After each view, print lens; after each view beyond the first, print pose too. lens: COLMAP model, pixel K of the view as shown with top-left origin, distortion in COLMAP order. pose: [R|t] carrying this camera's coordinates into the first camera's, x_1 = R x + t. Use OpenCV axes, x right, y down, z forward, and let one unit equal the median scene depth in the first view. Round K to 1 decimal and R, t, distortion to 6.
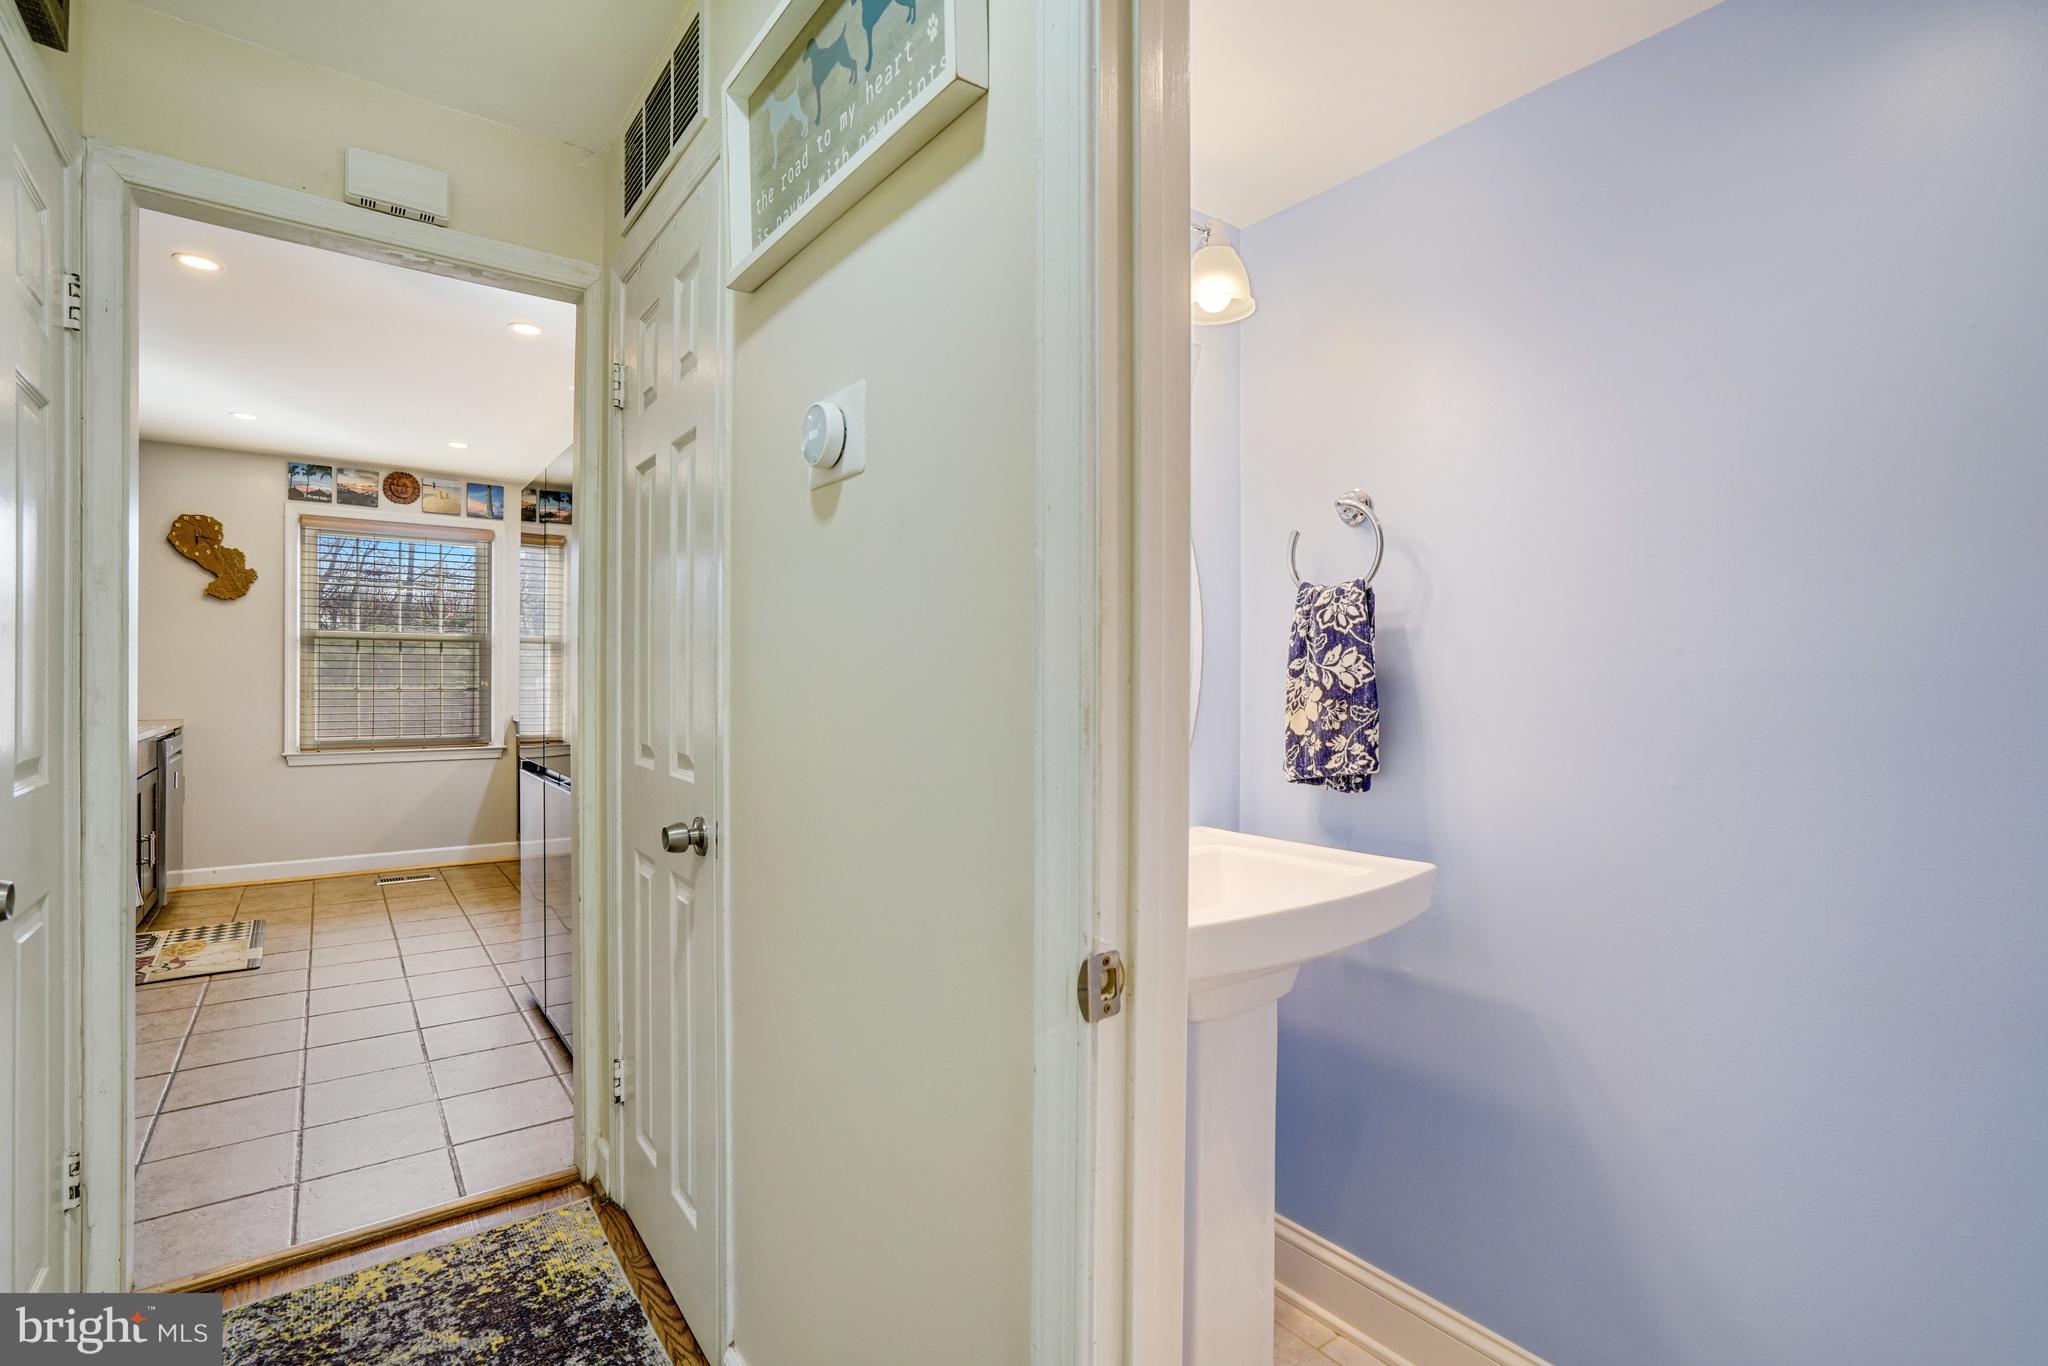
lens RADIAL K [[964.1, 0, 1018.6], [0, 964.1, 691.0], [0, 0, 1]] dist [-0.062673, 0.029048]
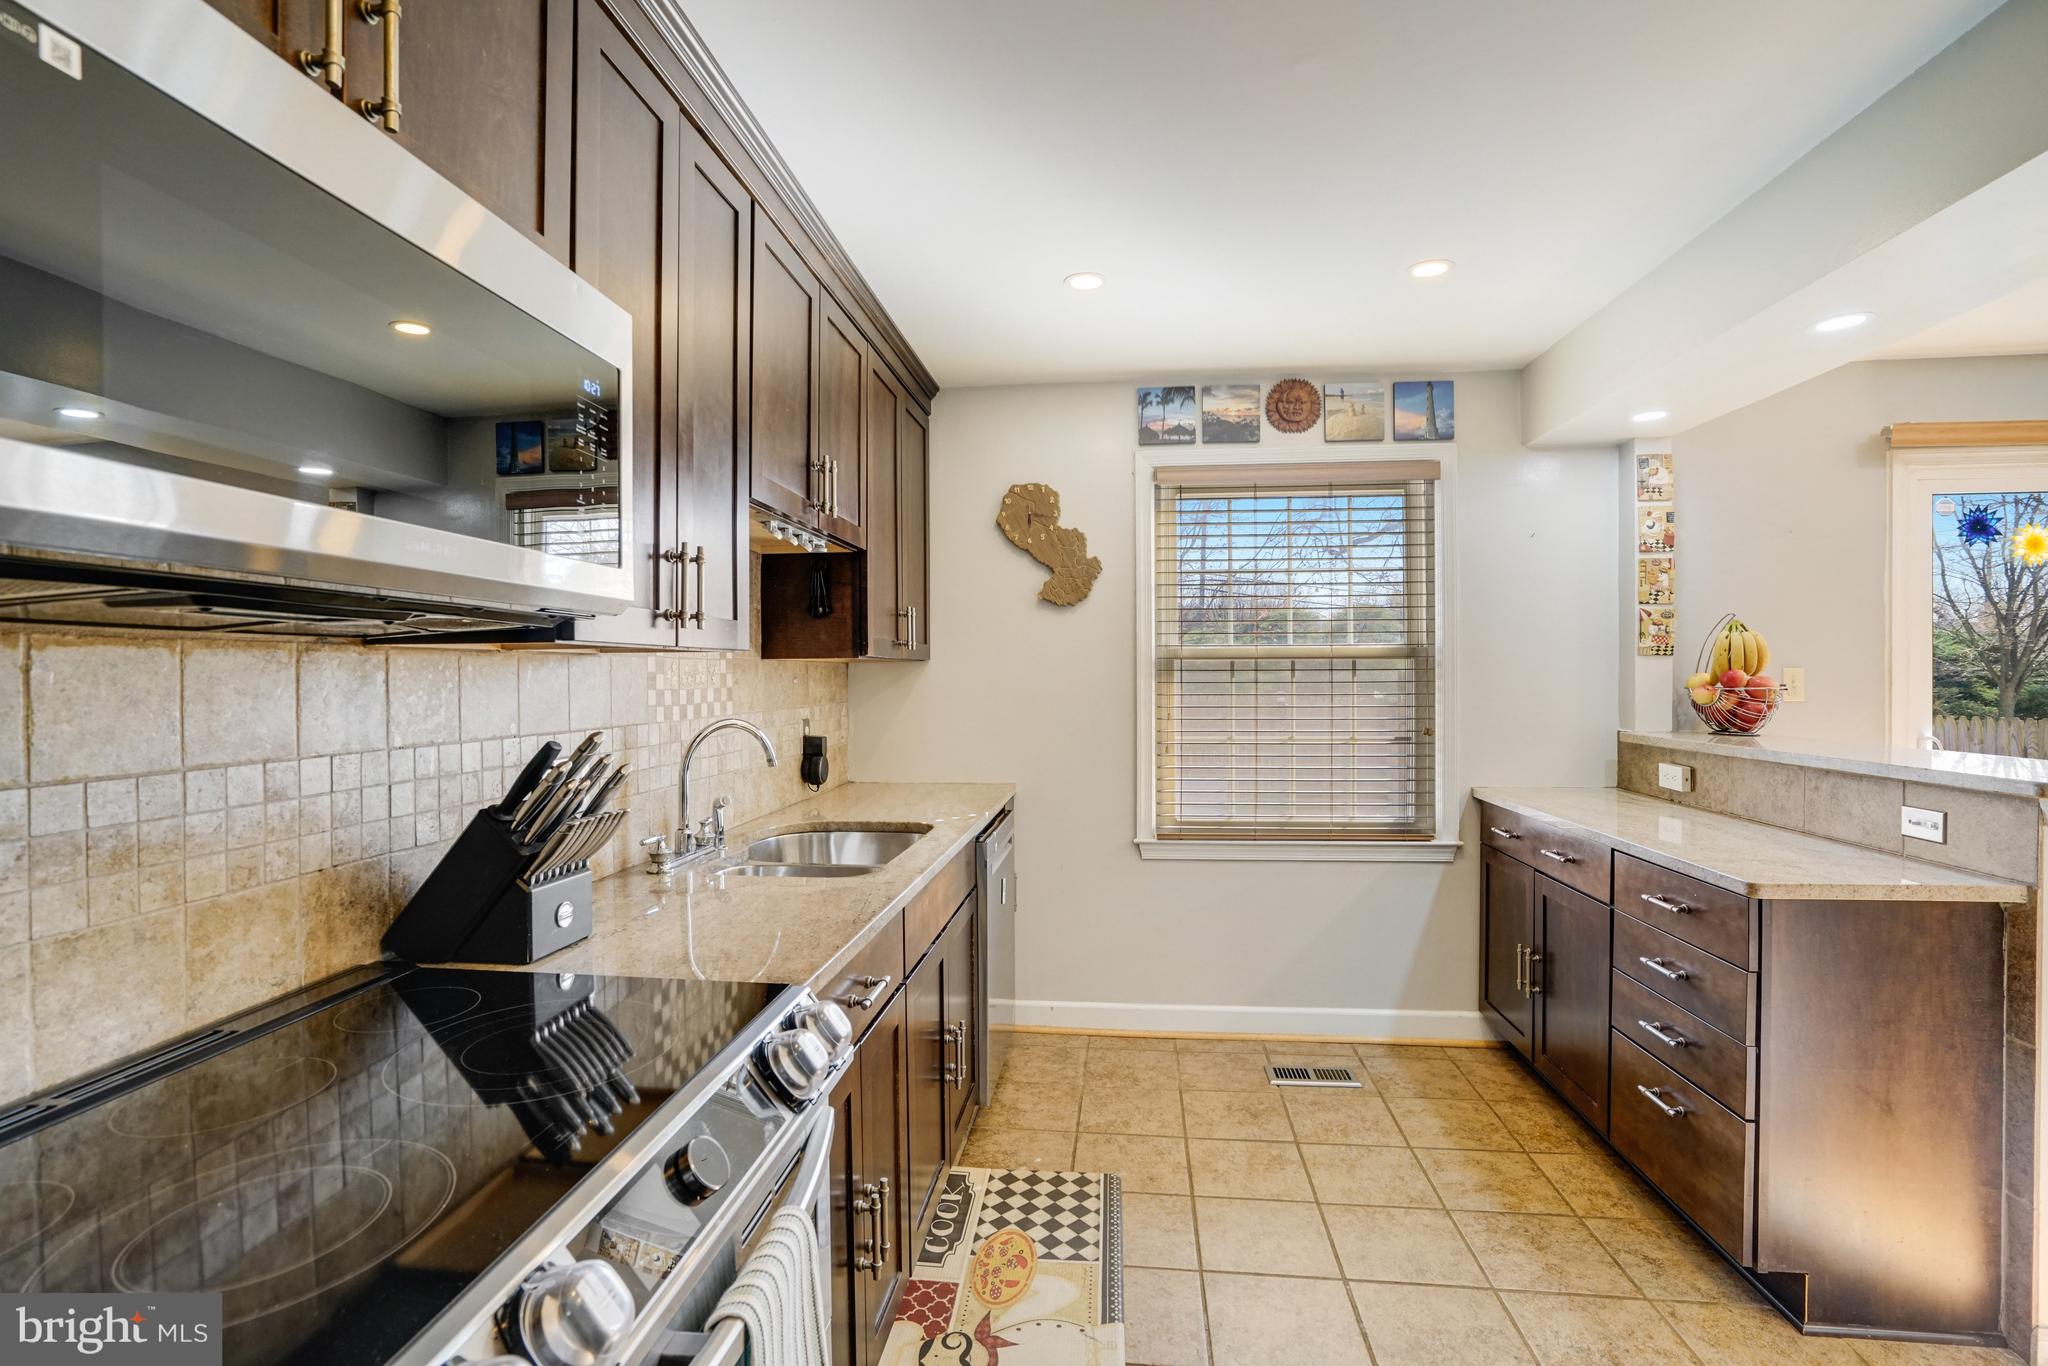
lens RADIAL K [[952.2, 0, 1010.6], [0, 952.2, 678.1], [0, 0, 1]] dist [-0.058220, 0.024568]
pose [[0.727748, -0.001366, -0.685843, -0.389937], [0.002297, 0.999997, 0.000445, -0.044254], [0.685840, -0.001899, 0.727749, 0.456497]]
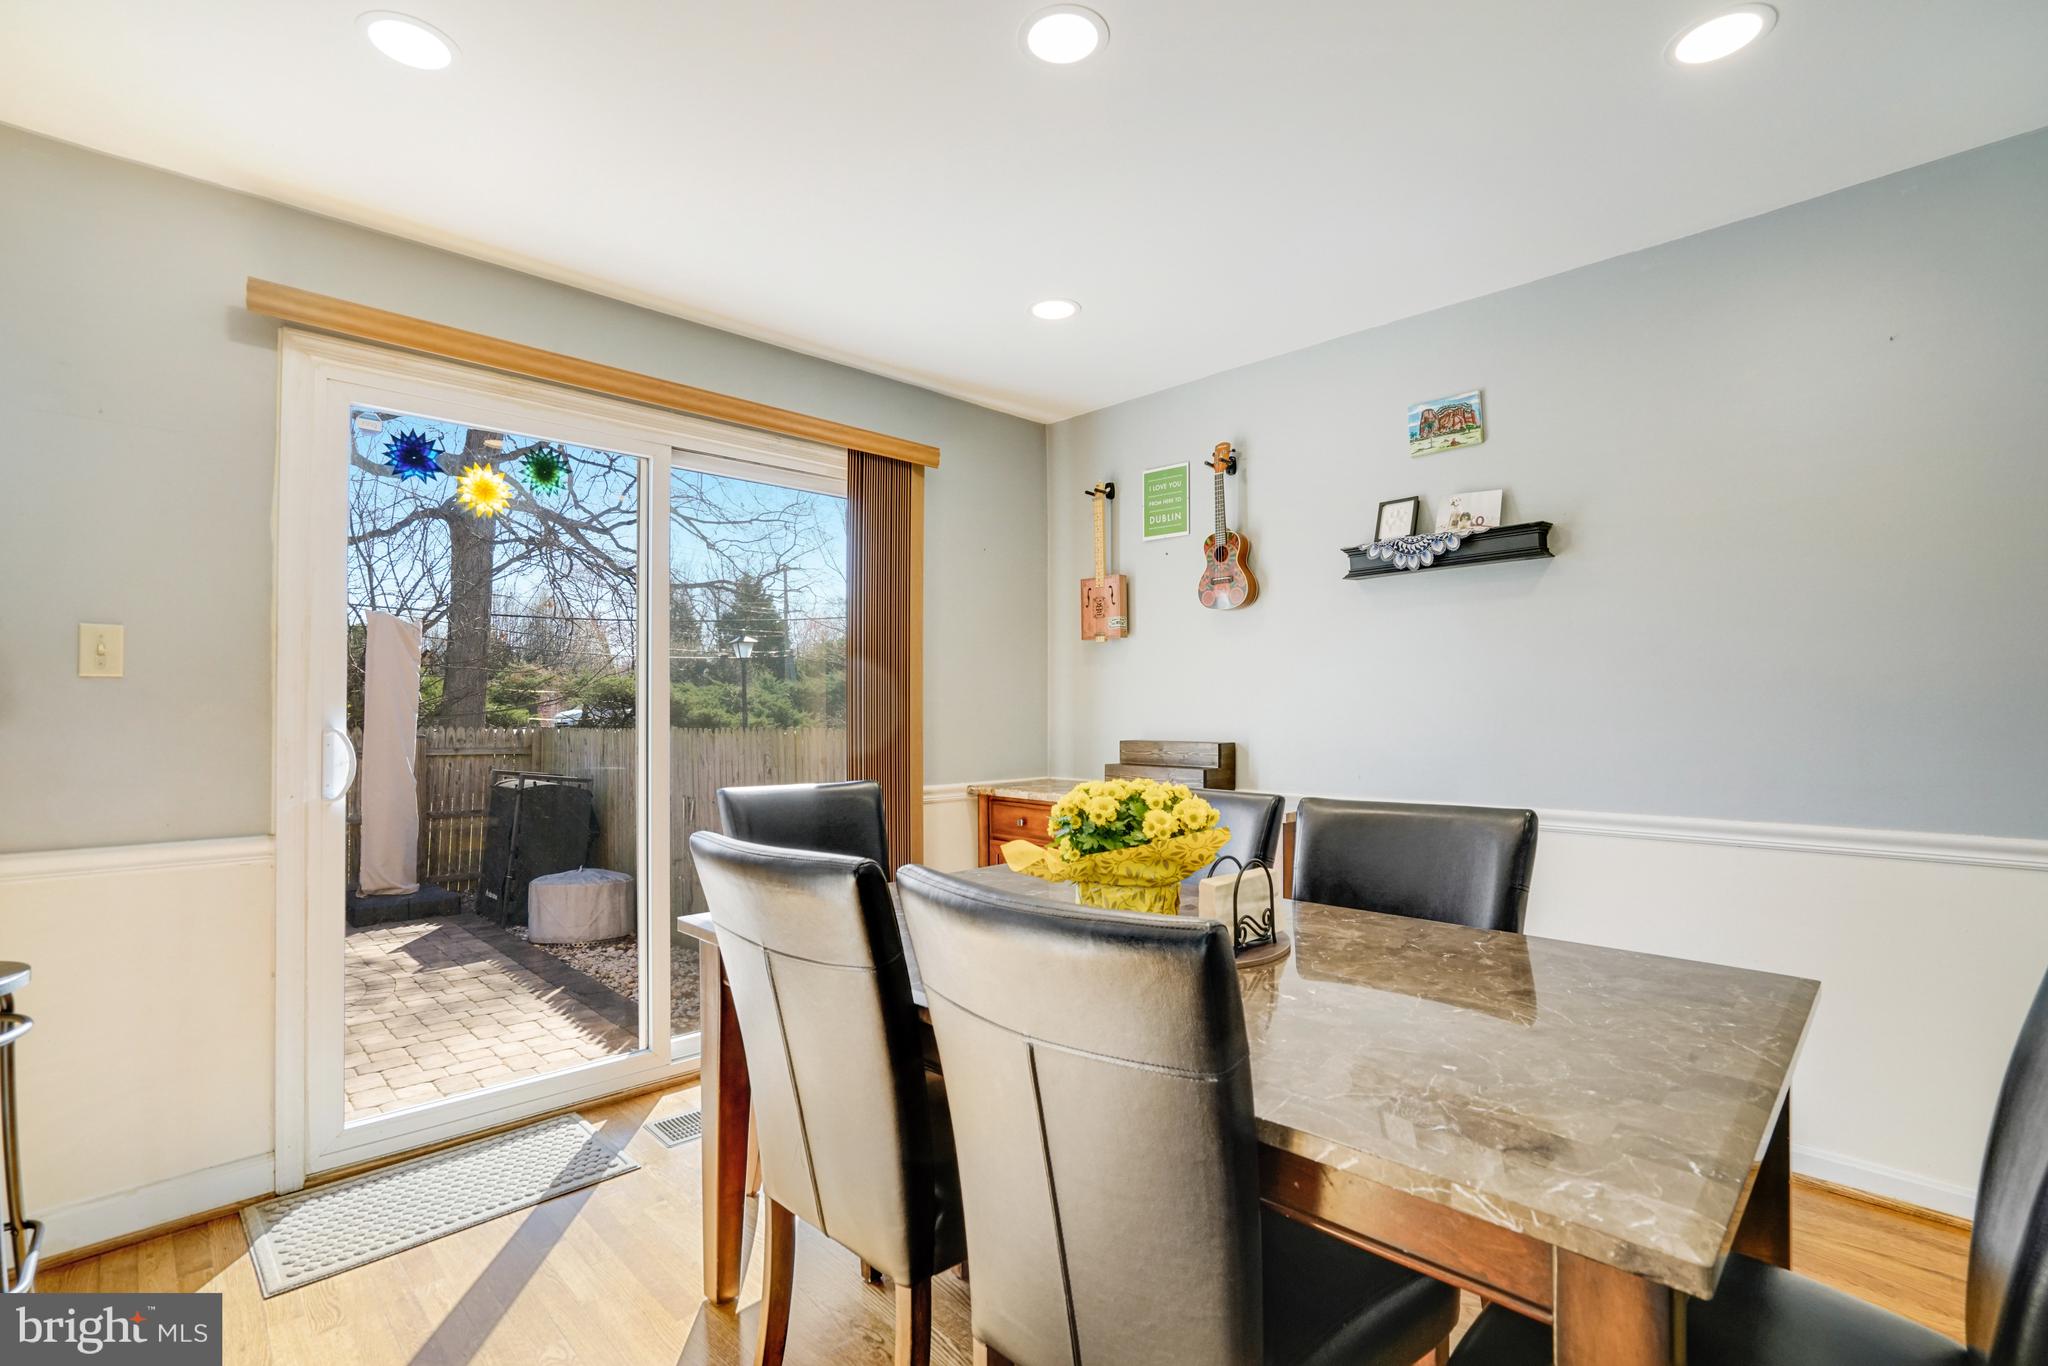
lens RADIAL K [[952.2, 0, 1010.6], [0, 952.2, 678.1], [0, 0, 1]] dist [-0.058220, 0.024568]
pose [[0.990561, 0.002058, 0.137061, -0.111430], [0.002600, 0.999425, -0.033794, -0.011647], [-0.137051, 0.033831, 0.989986, 0.801391]]
